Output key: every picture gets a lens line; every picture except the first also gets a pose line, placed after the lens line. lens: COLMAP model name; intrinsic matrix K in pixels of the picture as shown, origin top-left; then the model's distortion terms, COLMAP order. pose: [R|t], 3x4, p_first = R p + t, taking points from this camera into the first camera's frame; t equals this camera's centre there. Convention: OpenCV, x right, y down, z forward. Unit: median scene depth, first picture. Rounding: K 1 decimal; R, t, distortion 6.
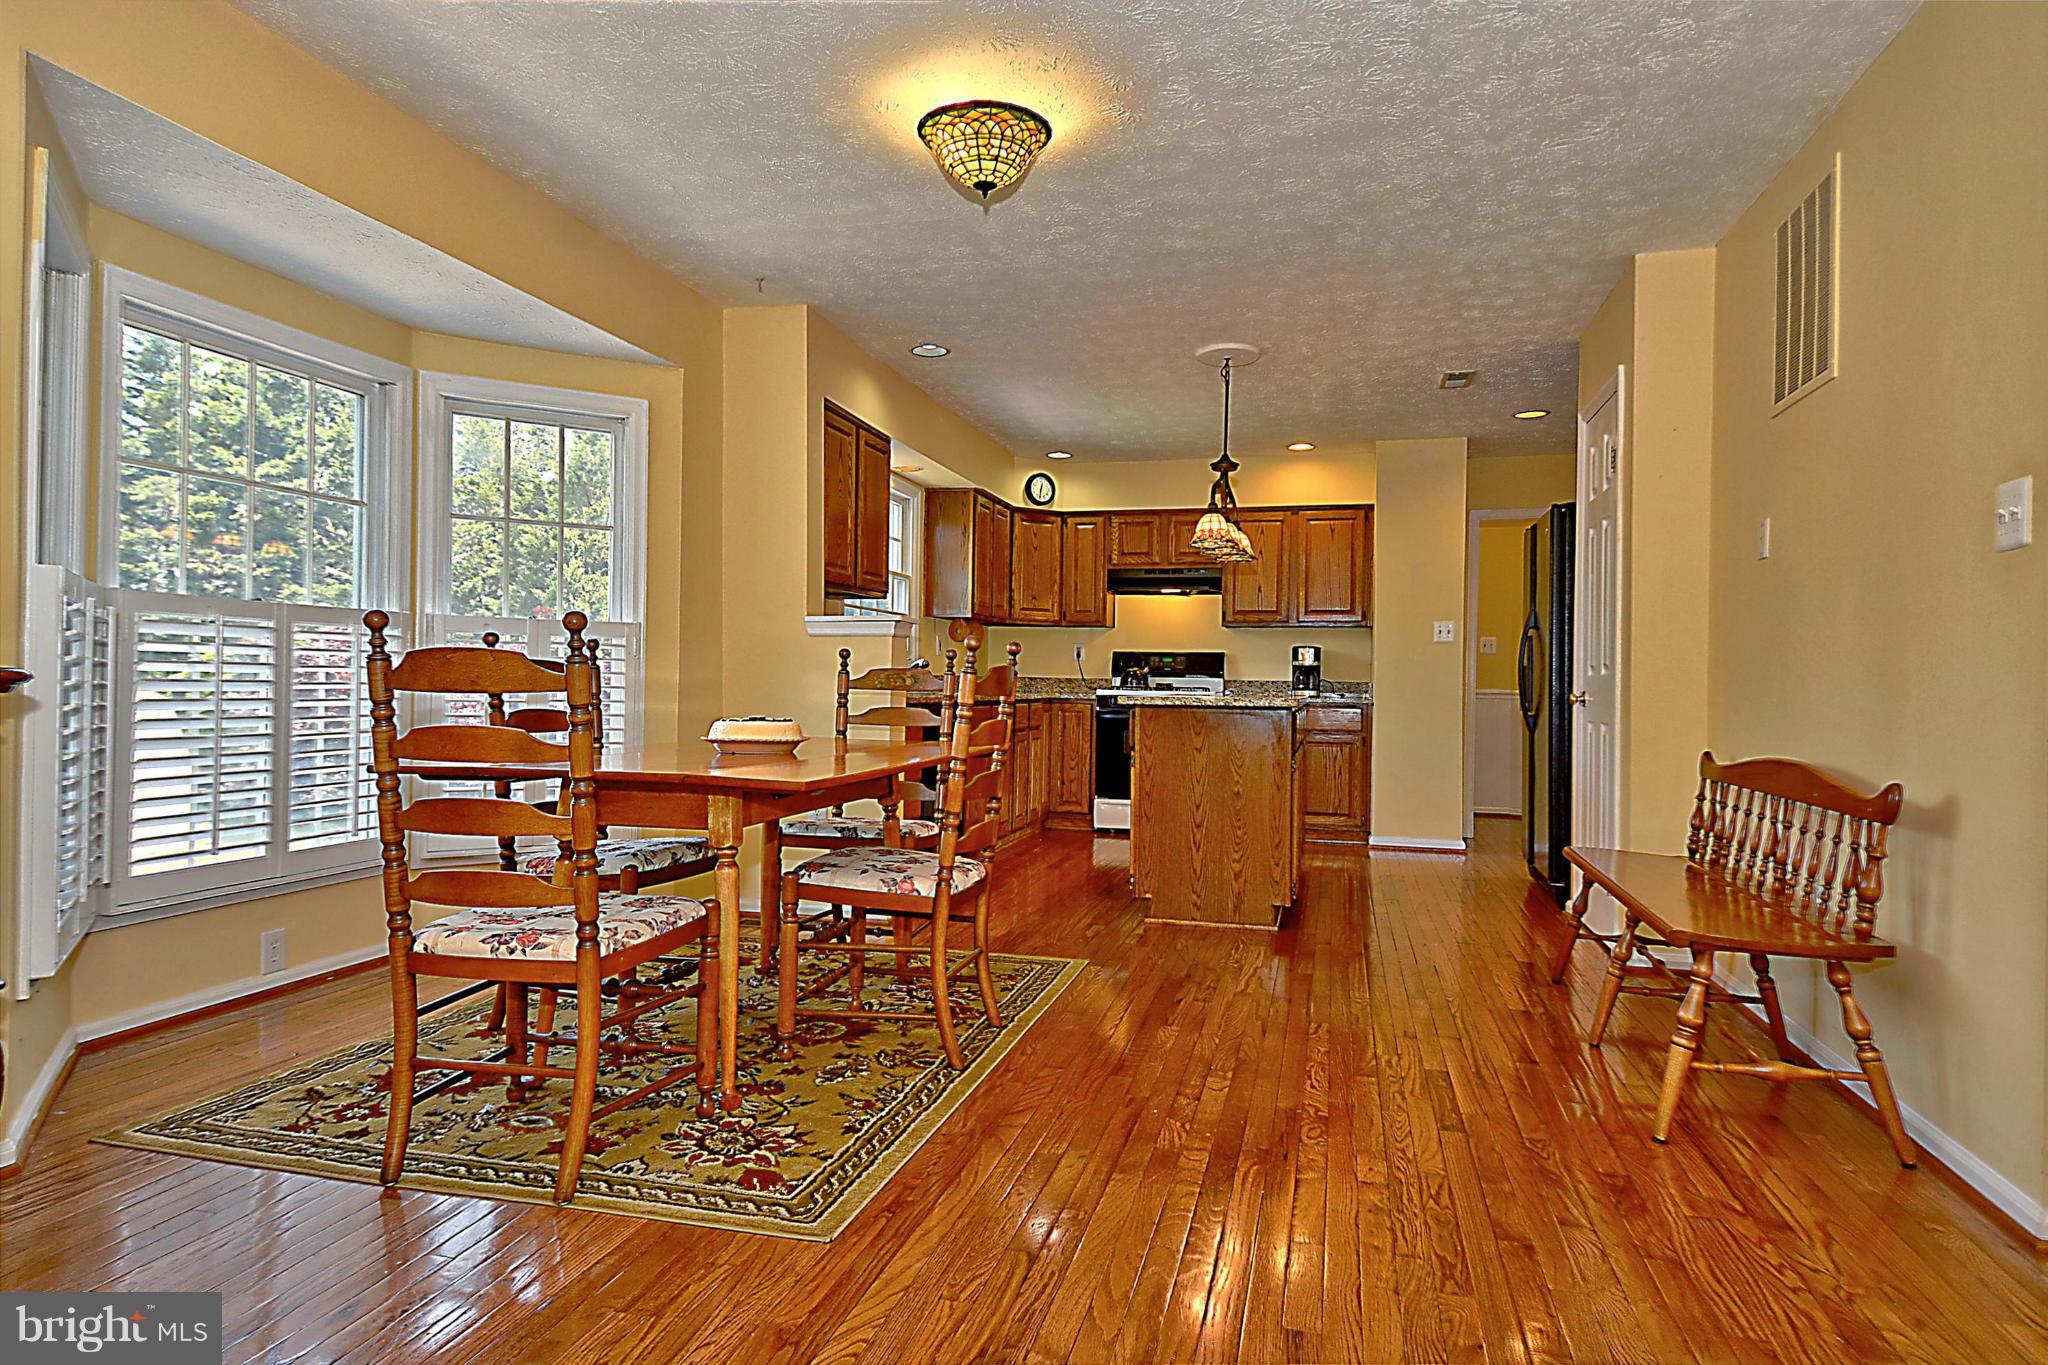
lens RADIAL K [[1215.0, 0, 1024.0], [0, 1215.0, 682.5], [0, 0, 1]] dist [0.042417, -0.001727]
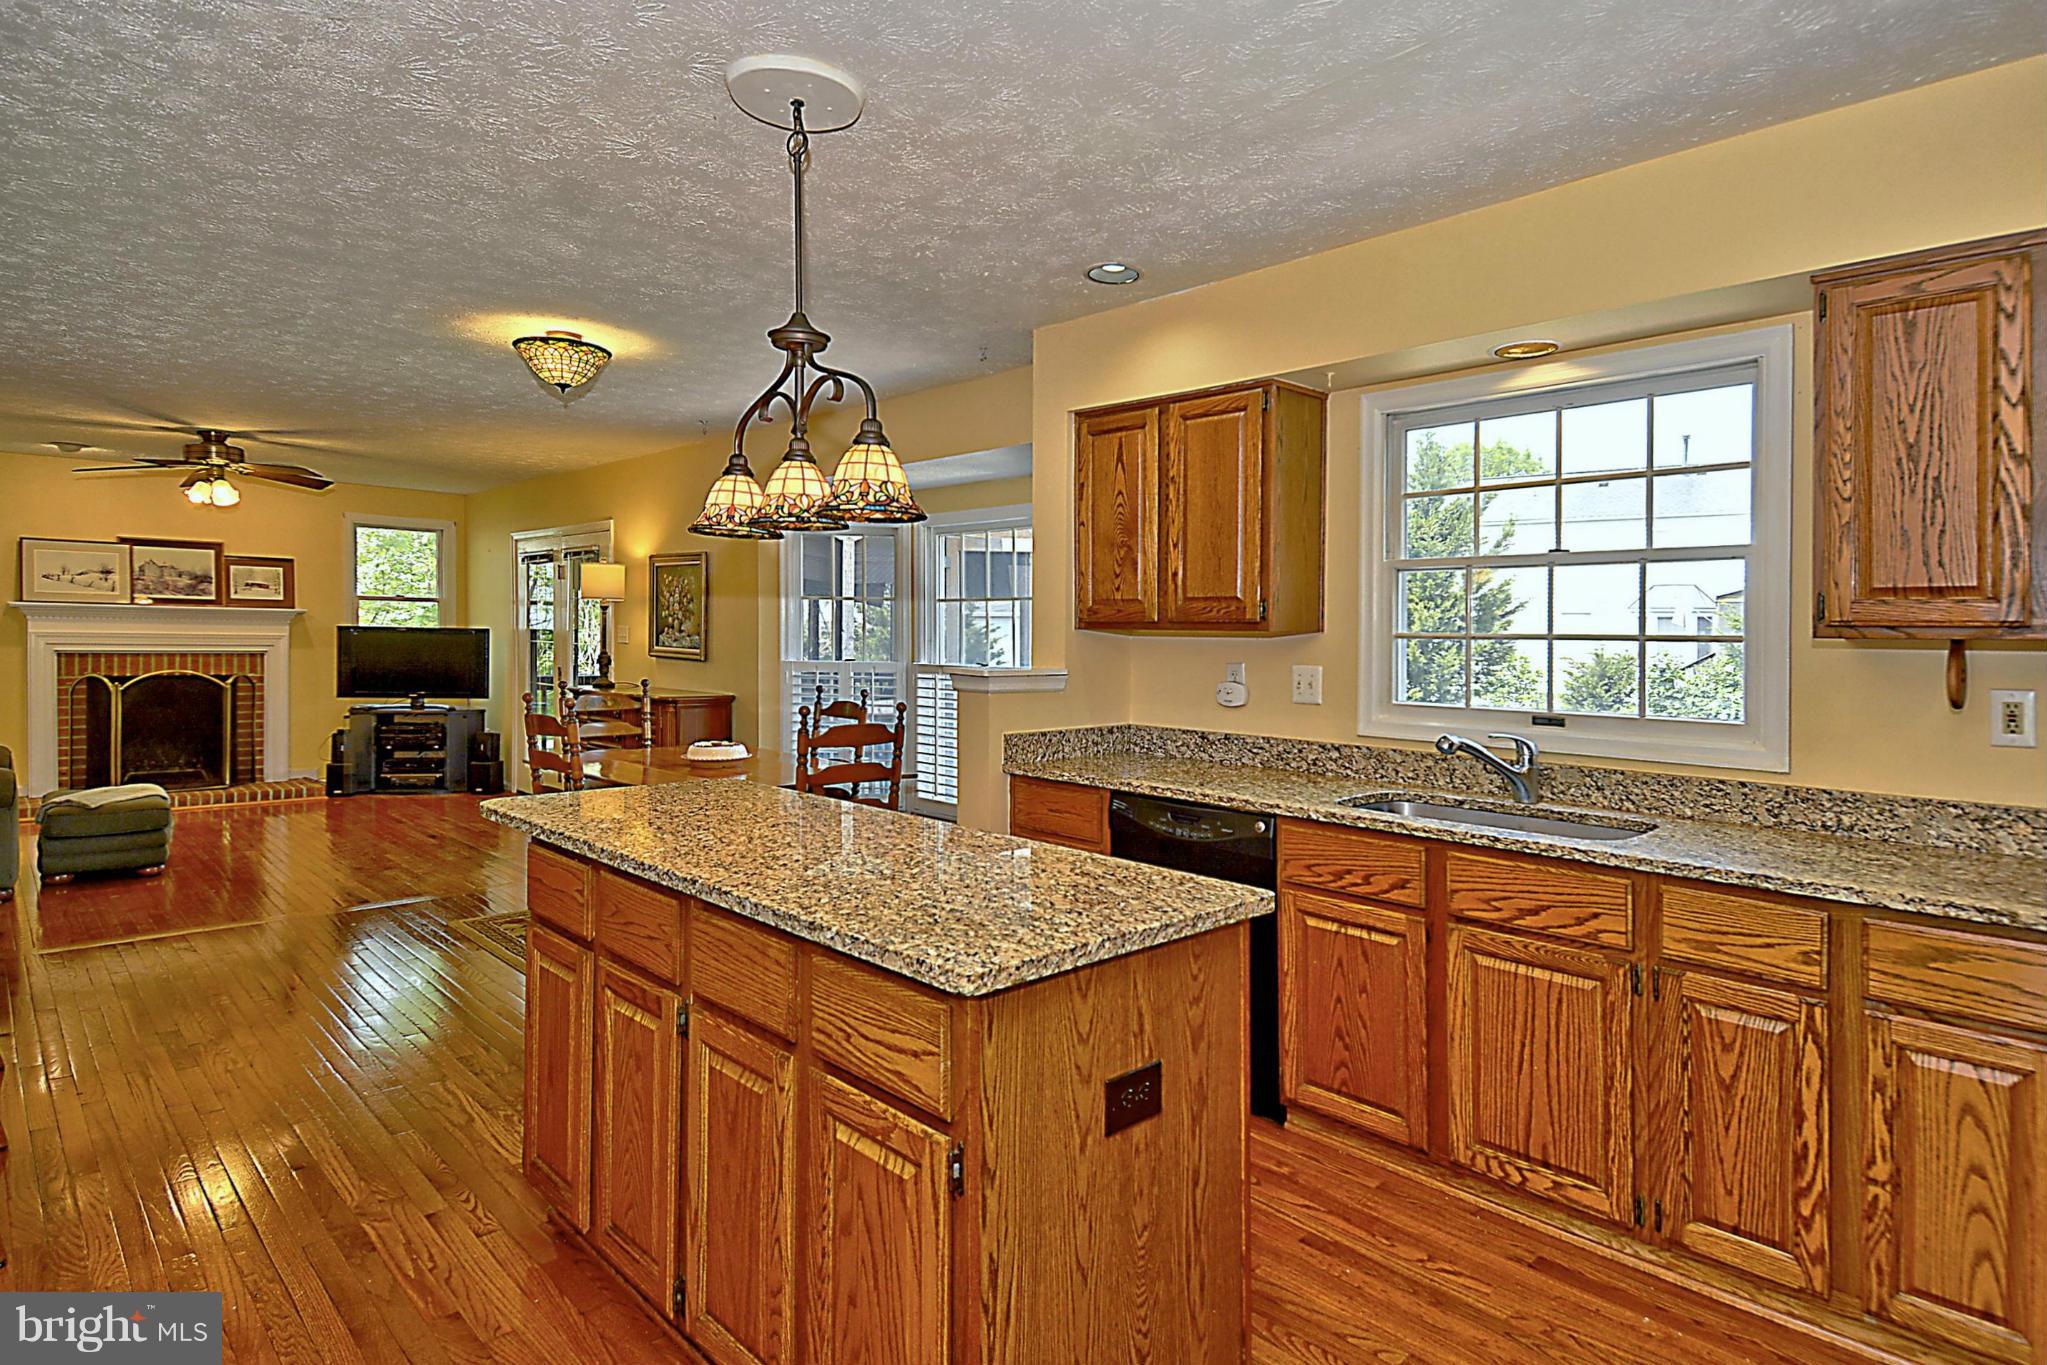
lens RADIAL K [[1032.1, 0, 979.9], [0, 1032.1, 656.4], [0, 0, 1]] dist [0.048155, -0.046743]
pose [[-0.524594, -0.008436, -0.851311, 0.550535], [-0.021682, 0.999759, 0.003454, -0.070457], [0.851076, 0.020270, -0.524650, 1.503580]]
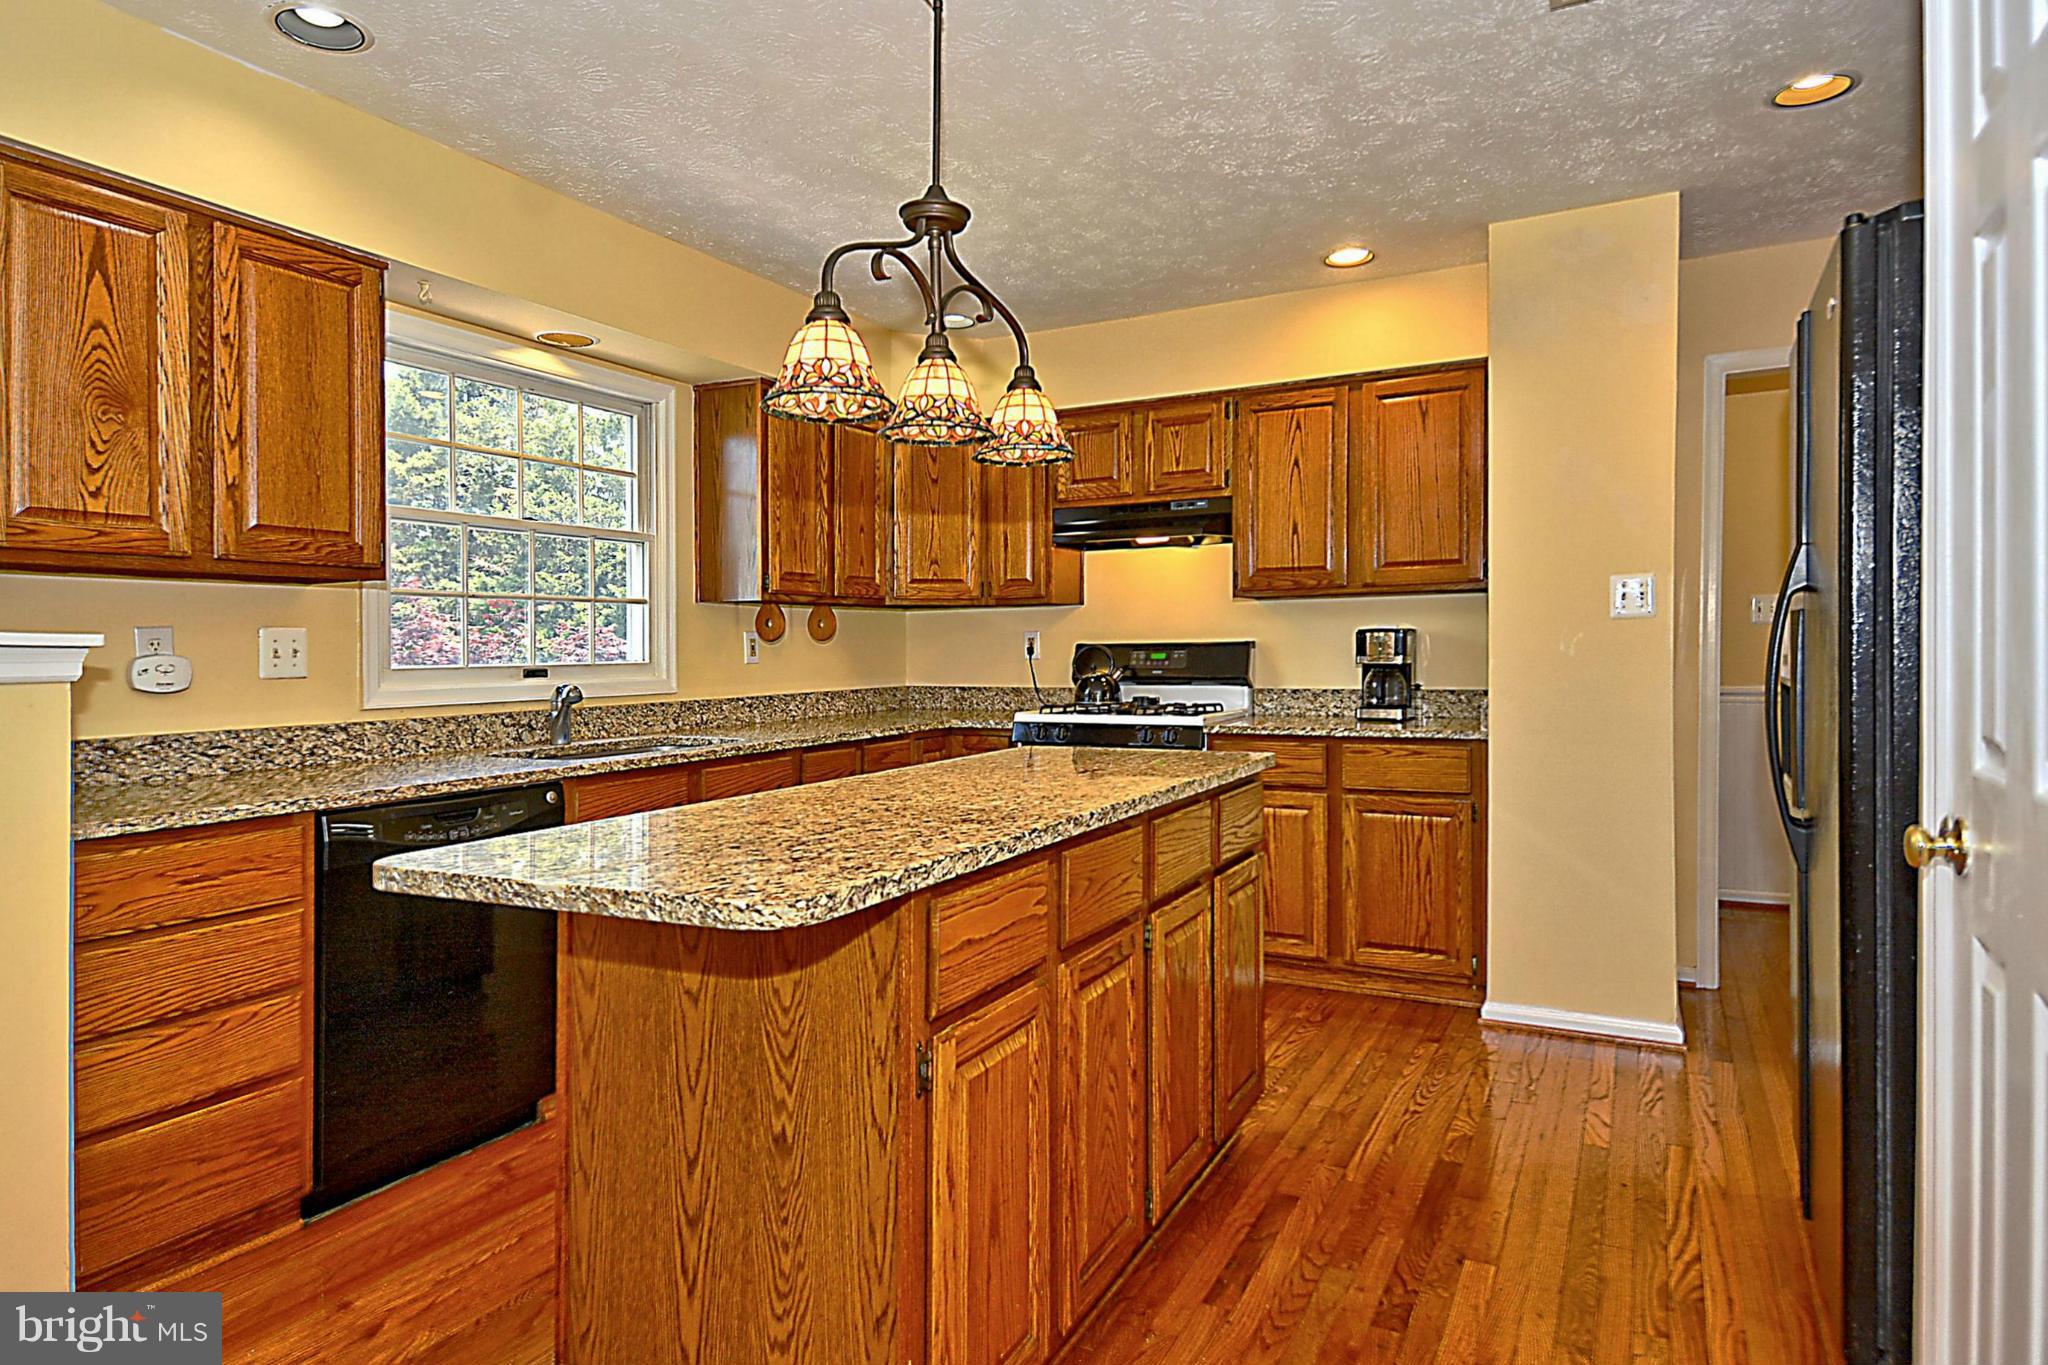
lens RADIAL K [[1153.9, 0, 1073.4], [0, 1153.9, 701.4], [0, 0, 1]] dist [0.020030, -0.000835]
pose [[0.977984, -0.019017, -0.207811, 0.341347], [0.029541, 0.998427, 0.047655, -0.043279], [0.206578, -0.052745, 0.977007, 0.760648]]
